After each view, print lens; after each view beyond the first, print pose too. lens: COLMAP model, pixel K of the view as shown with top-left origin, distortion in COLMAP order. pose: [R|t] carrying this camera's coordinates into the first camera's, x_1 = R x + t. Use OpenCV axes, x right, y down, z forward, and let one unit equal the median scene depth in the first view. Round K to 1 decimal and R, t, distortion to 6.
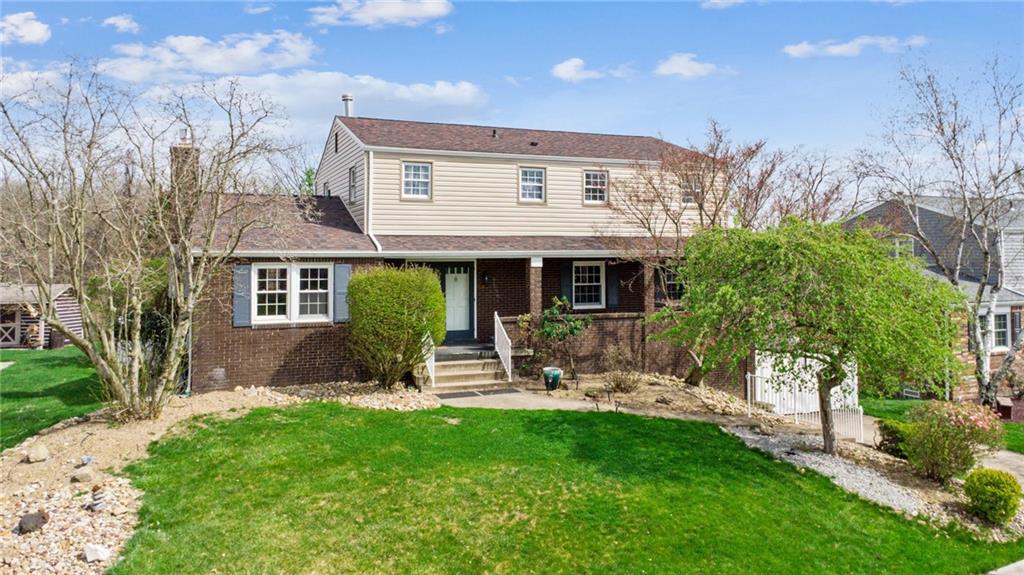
lens RADIAL K [[758.8, 0, 512.0], [0, 758.8, 287.5], [0, 0, 1]] dist [0.001469, -0.000214]
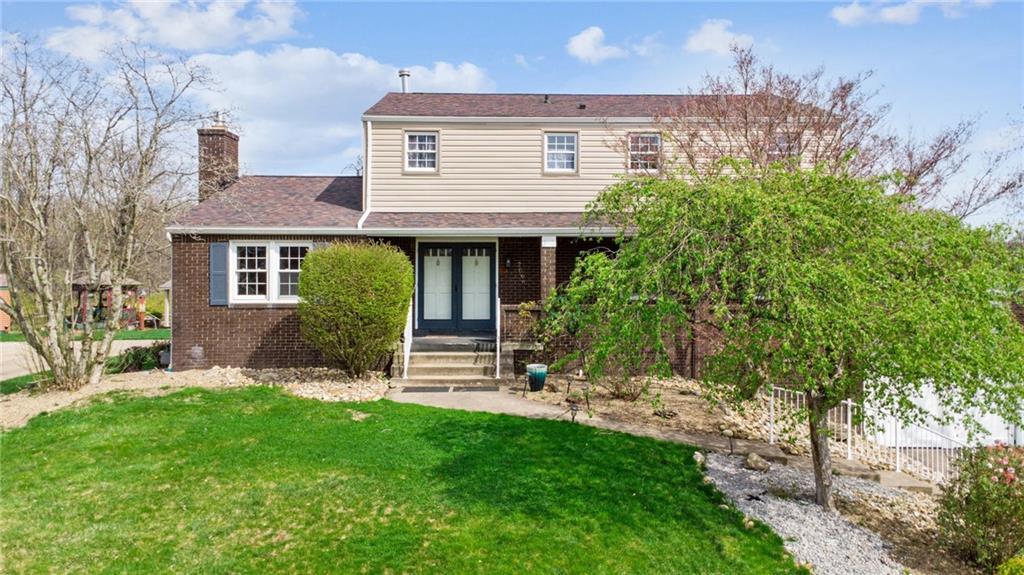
lens RADIAL K [[758.8, 0, 512.0], [0, 758.8, 287.5], [0, 0, 1]] dist [0.001469, -0.000214]
pose [[0.935628, 0.016222, -0.352616, 0.316163], [-0.016700, 0.999859, 0.001686, 0.019028], [0.352593, 0.004311, 0.935767, 0.199961]]
